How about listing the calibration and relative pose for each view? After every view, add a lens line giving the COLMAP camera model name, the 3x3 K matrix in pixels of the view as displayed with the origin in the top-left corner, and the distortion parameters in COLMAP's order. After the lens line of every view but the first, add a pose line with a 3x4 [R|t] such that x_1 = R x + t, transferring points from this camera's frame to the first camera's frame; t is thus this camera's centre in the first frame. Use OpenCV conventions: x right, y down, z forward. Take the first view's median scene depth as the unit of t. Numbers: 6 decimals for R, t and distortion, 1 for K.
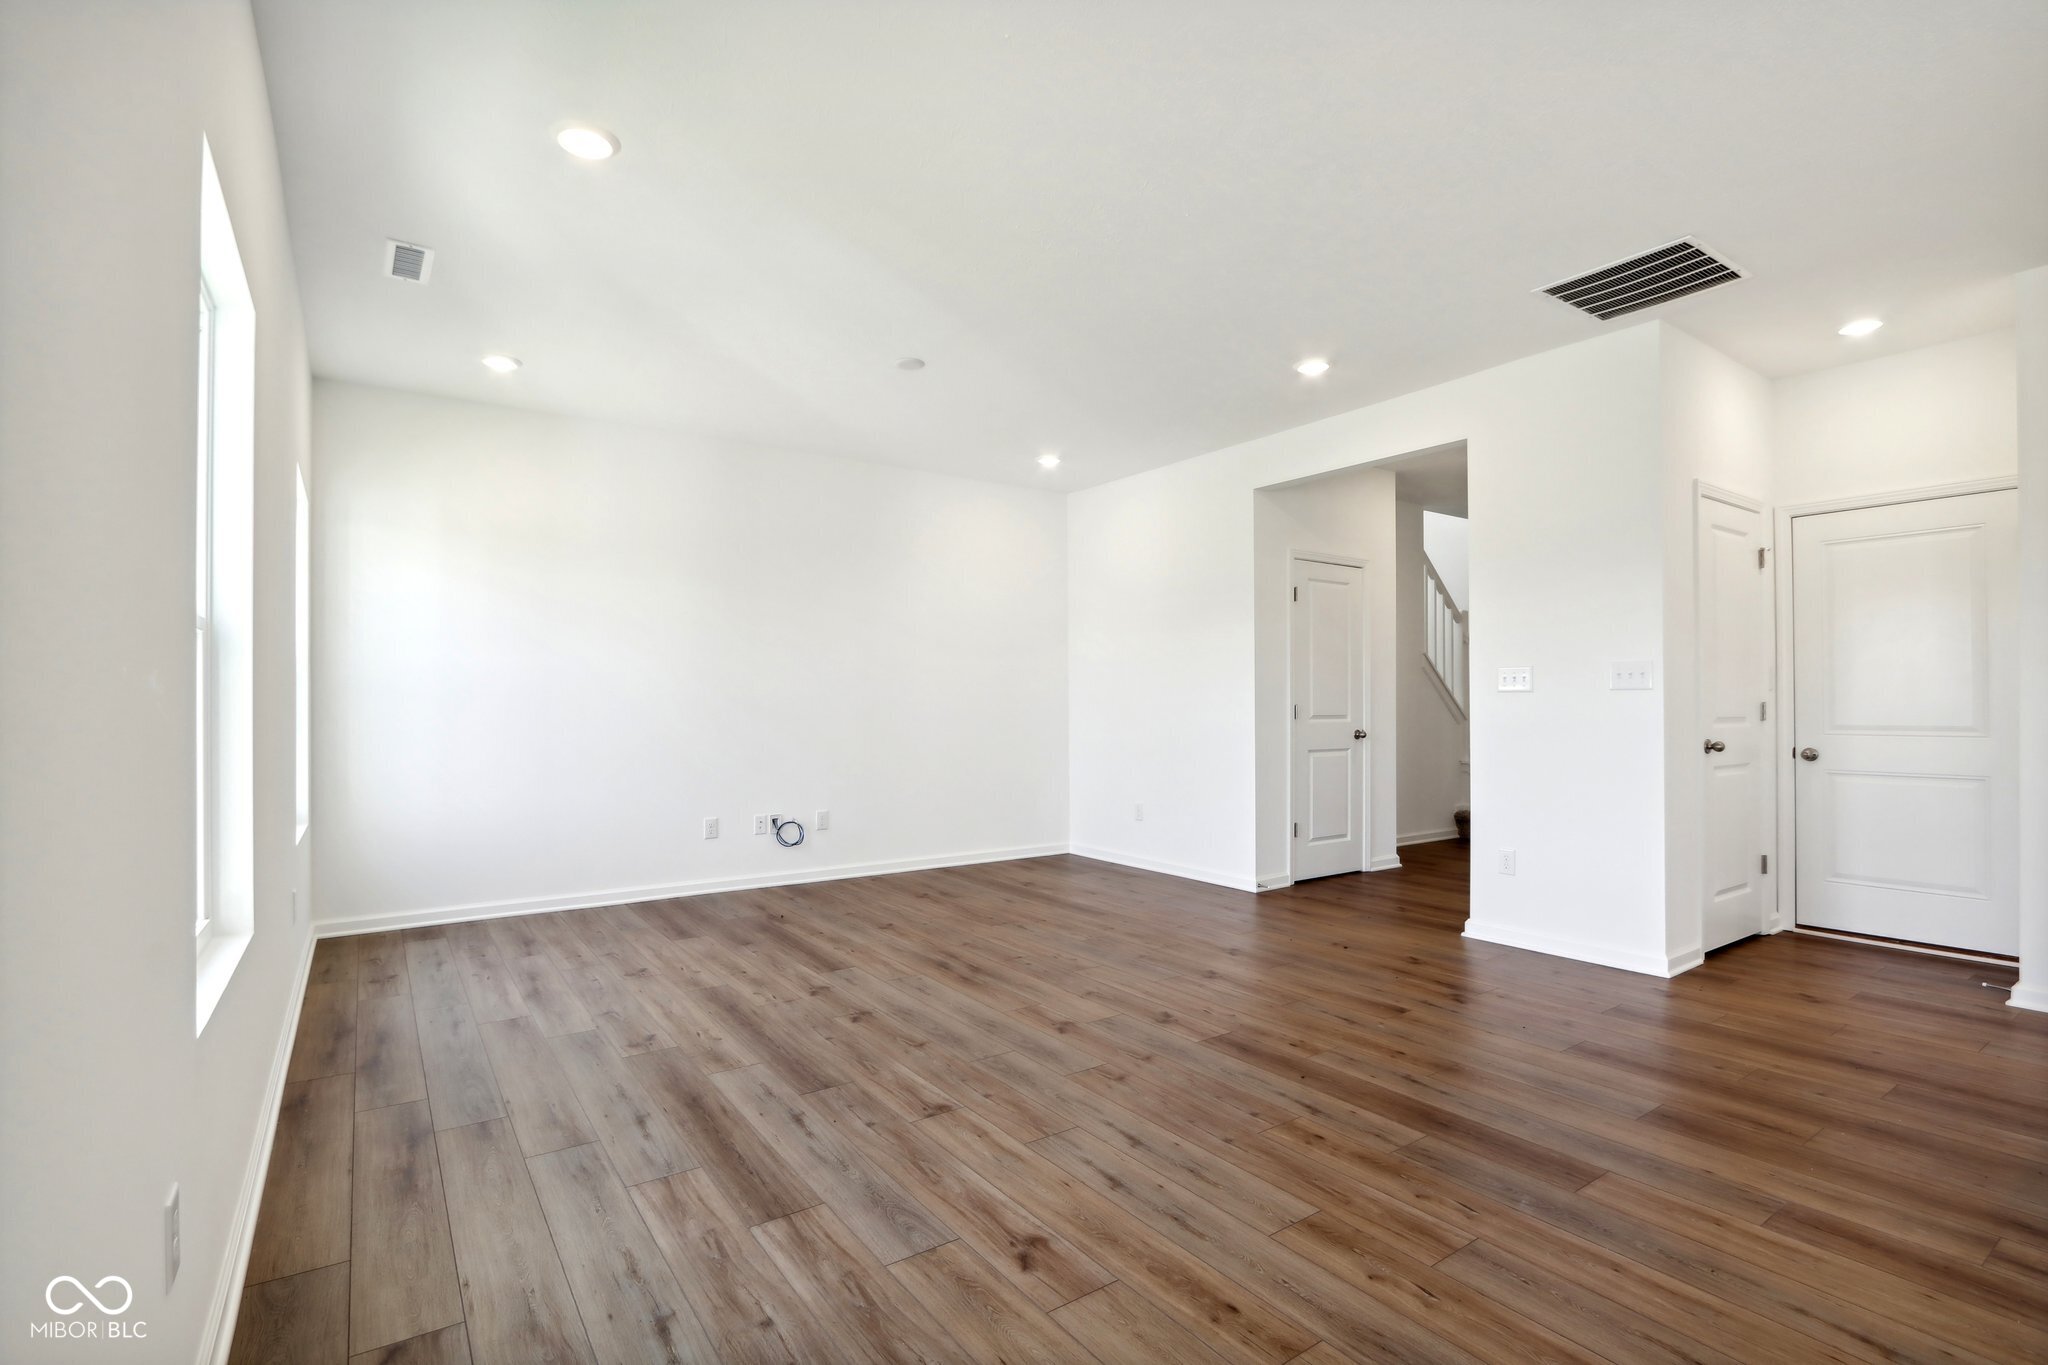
lens RADIAL K [[961.3, 0, 1027.4], [0, 961.3, 684.1], [0, 0, 1]] dist [-0.022296, 0.005612]
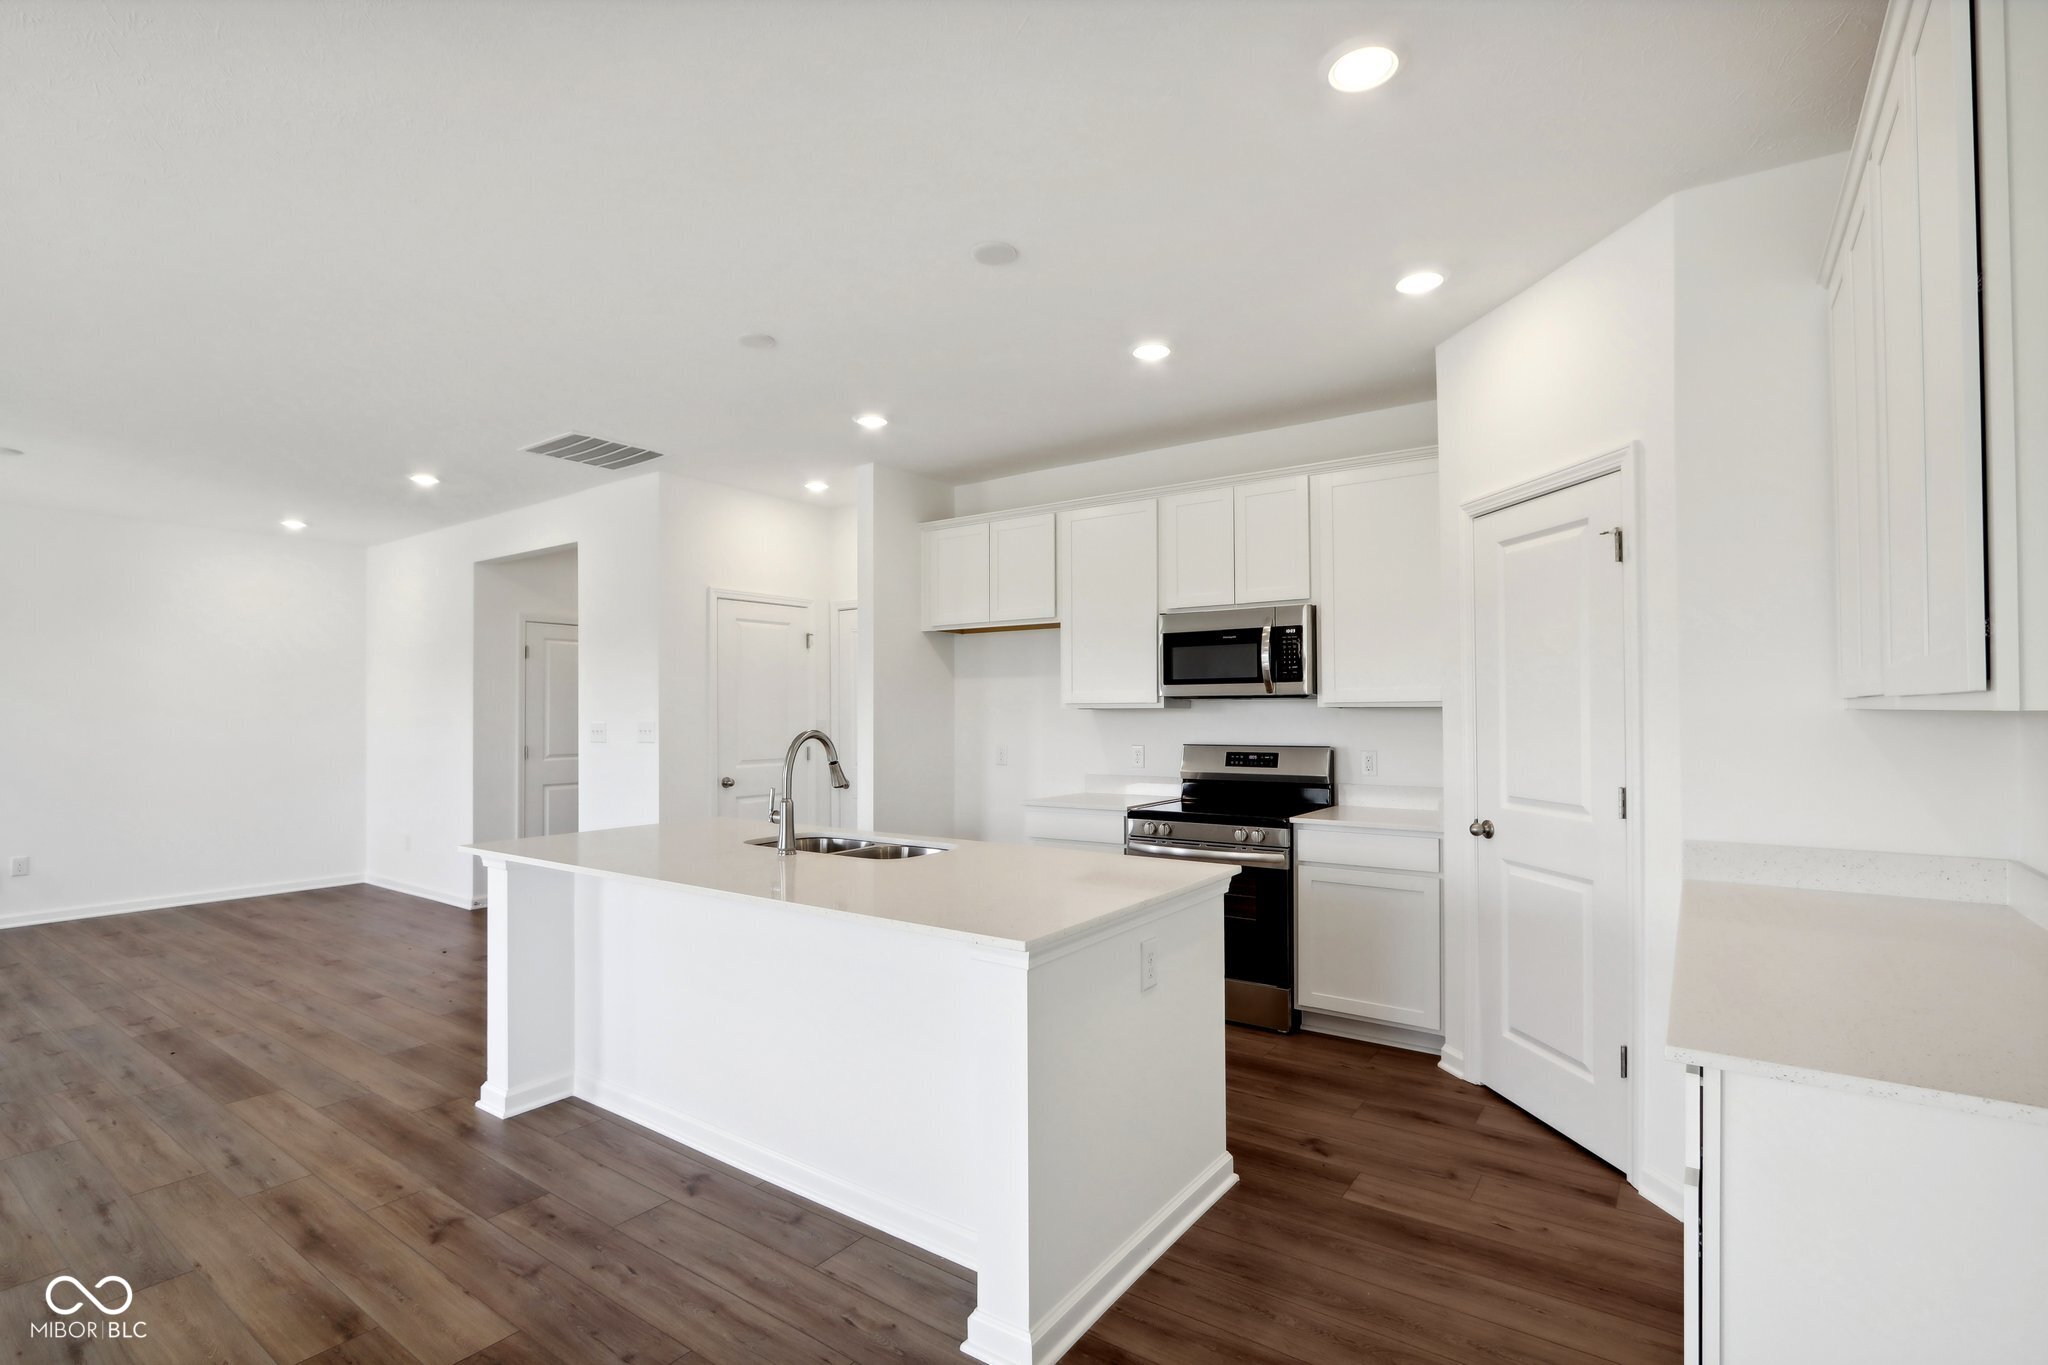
lens RADIAL K [[961.3, 0, 1038.7], [0, 961.3, 686.3], [0, 0, 1]] dist [-0.022296, 0.005612]
pose [[0.938589, 0.006113, 0.344984, 0.763544], [-0.002425, 0.999935, -0.011120, -0.066955], [-0.345030, 0.009601, 0.938543, -0.511606]]
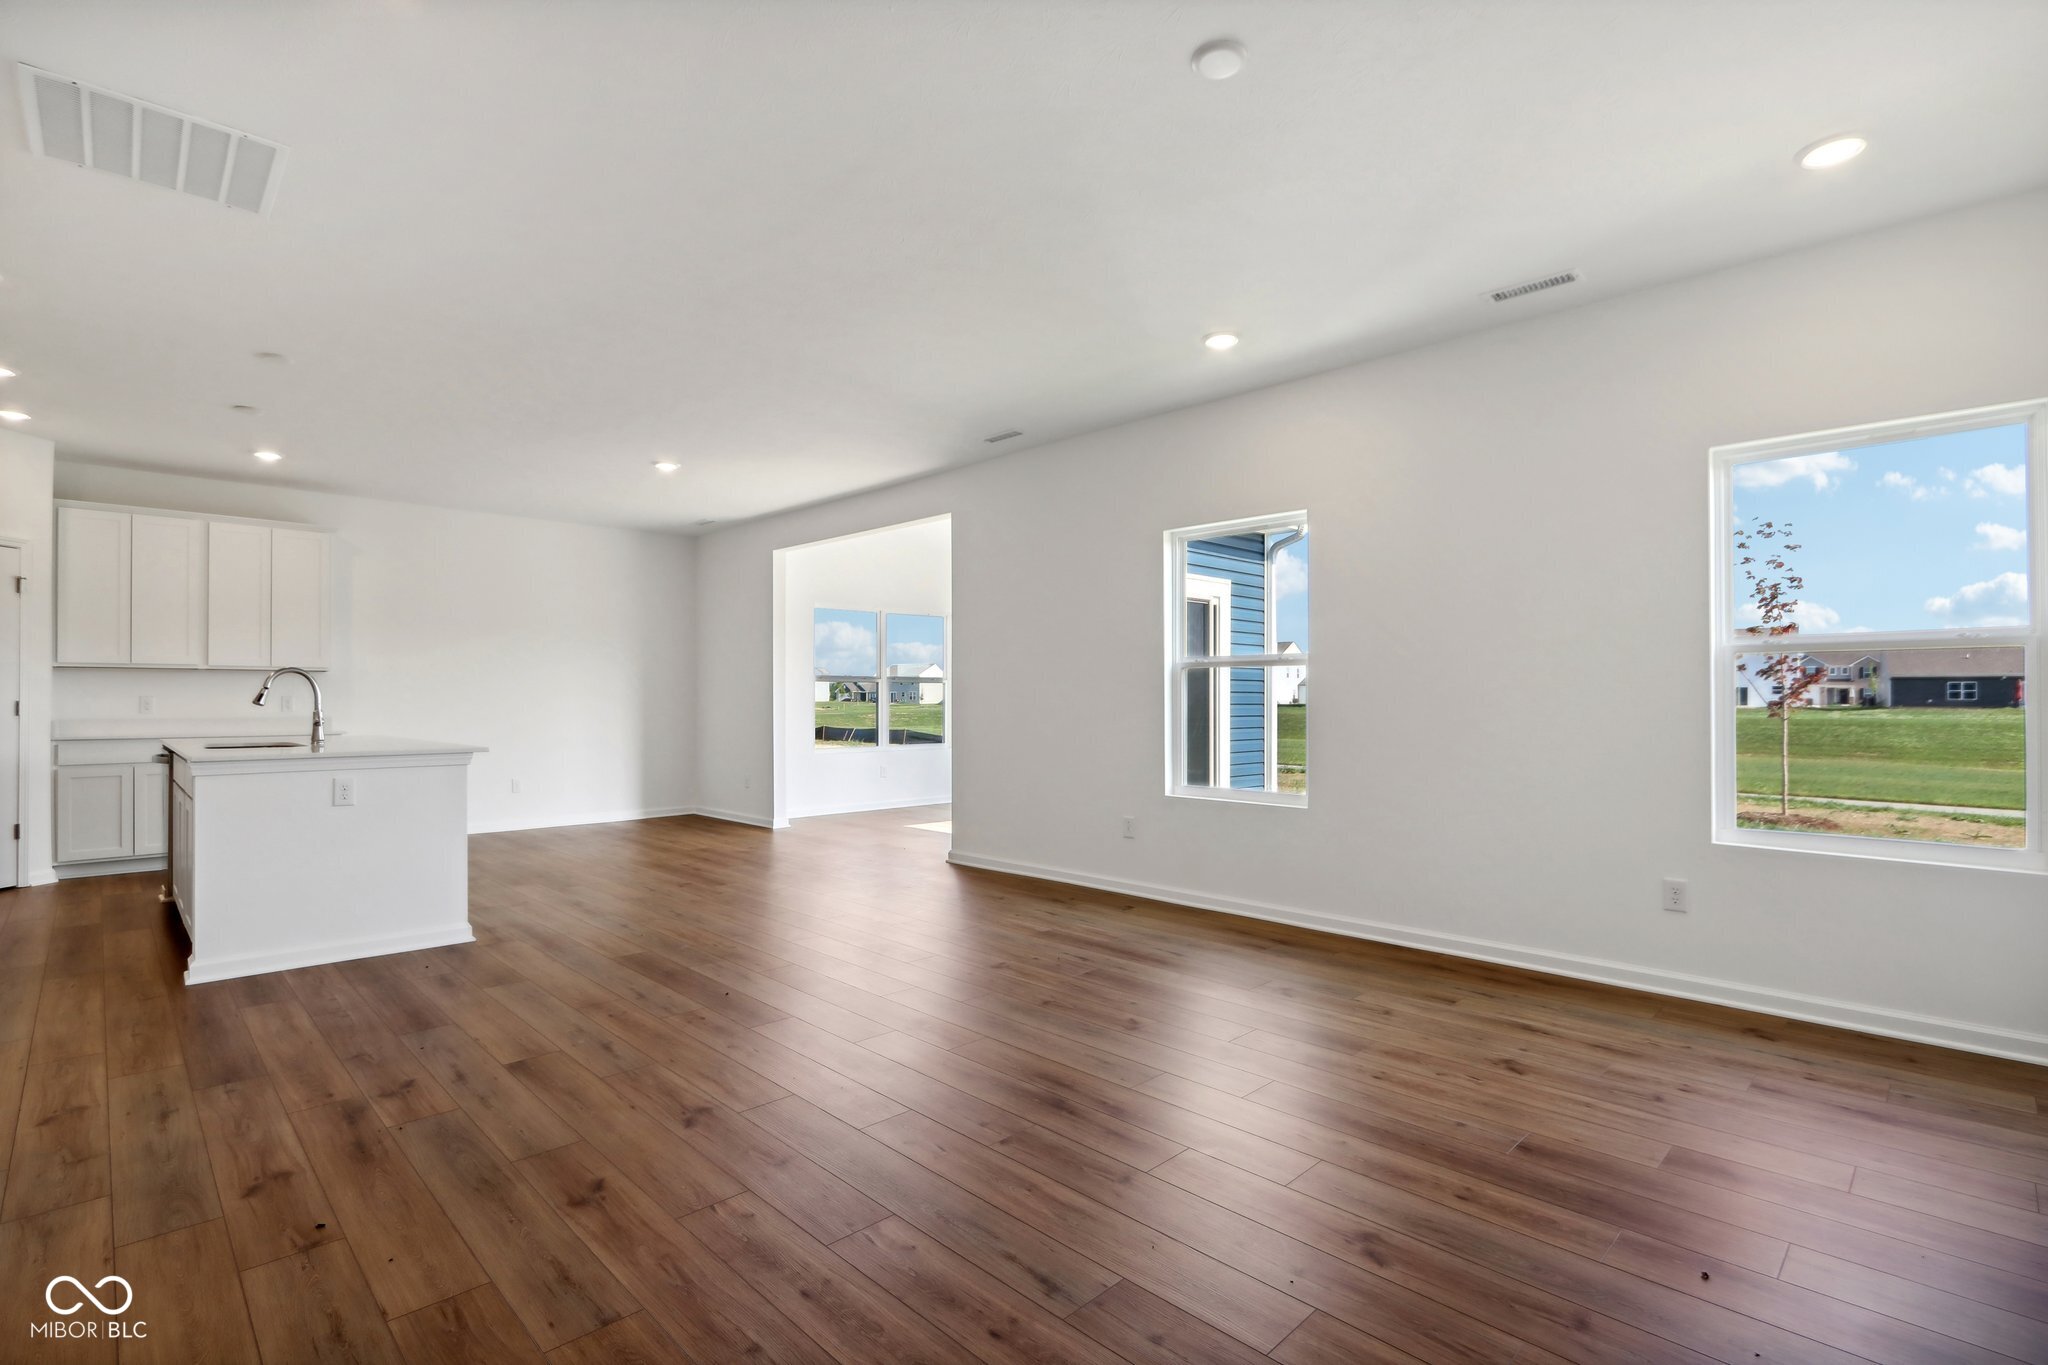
lens RADIAL K [[961.3, 0, 1050.7], [0, 961.3, 678.3], [0, 0, 1]] dist [-0.022296, 0.005612]
pose [[-0.981013, -0.000762, -0.193942, 0.089420], [0.006808, 0.999241, -0.038366, 0.035521], [0.193824, -0.038958, -0.980263, 1.873741]]
